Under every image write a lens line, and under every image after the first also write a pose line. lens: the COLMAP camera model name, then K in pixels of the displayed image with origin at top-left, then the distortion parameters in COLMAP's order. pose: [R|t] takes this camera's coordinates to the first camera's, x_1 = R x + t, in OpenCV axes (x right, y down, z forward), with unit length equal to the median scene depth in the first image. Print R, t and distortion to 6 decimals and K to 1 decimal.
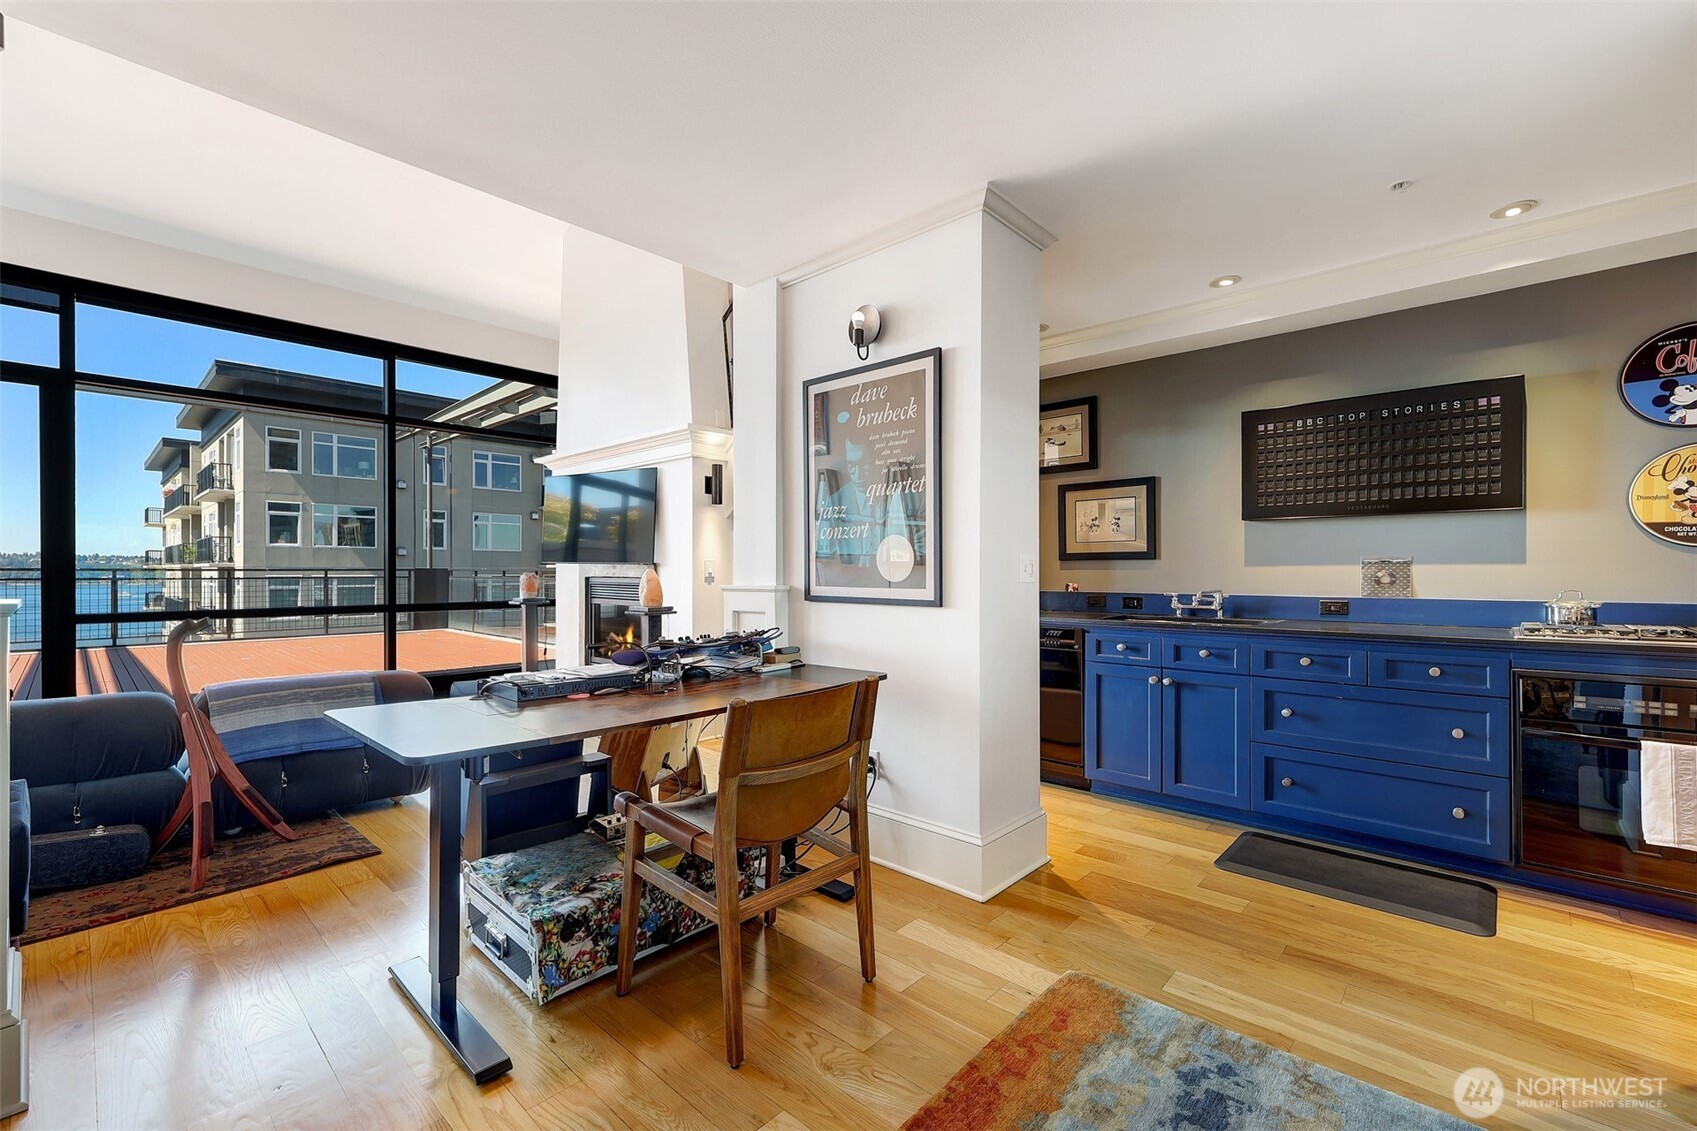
lens RADIAL K [[713.0, 0, 854.4], [0, 713.0, 569.6], [0, 0, 1]] dist [0.001351, -0.000053]
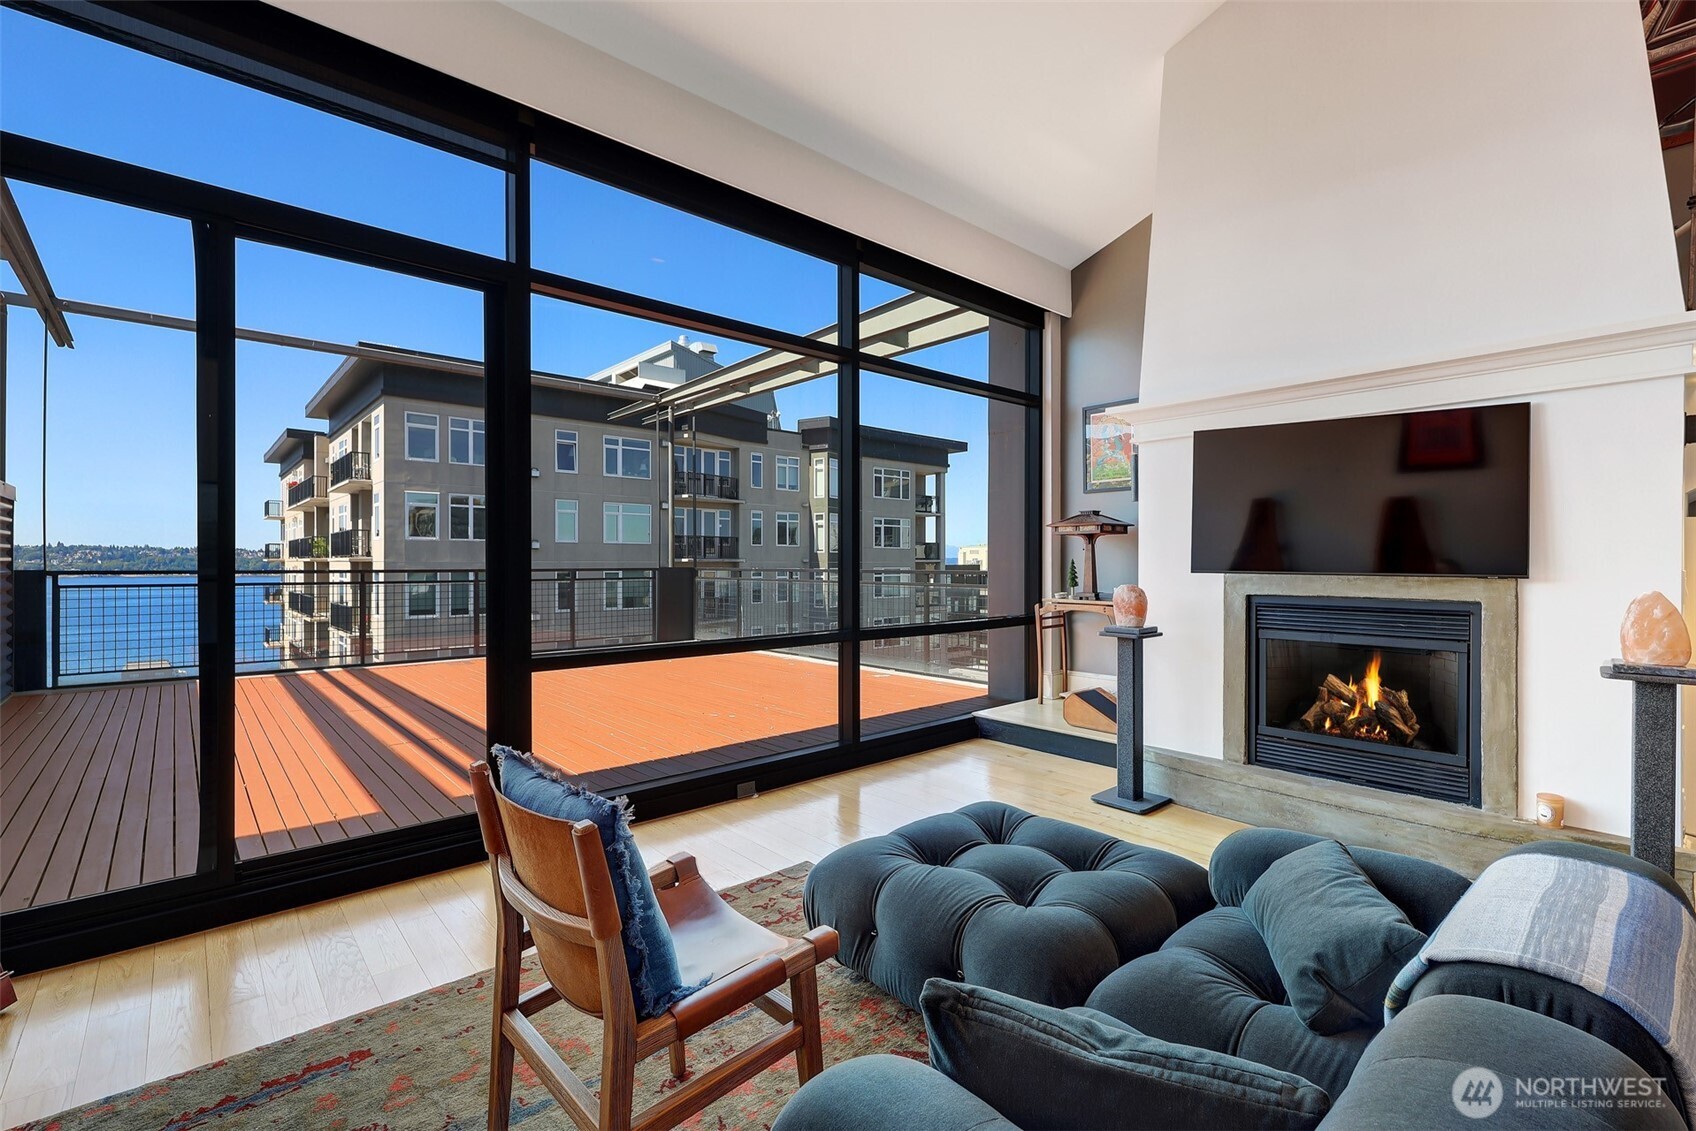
lens RADIAL K [[744.5, 0, 849.4], [0, 744.5, 566.5], [0, 0, 1]] dist [0.002335, 0.000230]
pose [[0.995435, -0.000996, -0.095433, -0.135090], [0.001822, 0.999962, 0.008569, -0.003992], [0.095421, -0.008703, 0.995399, 0.067748]]
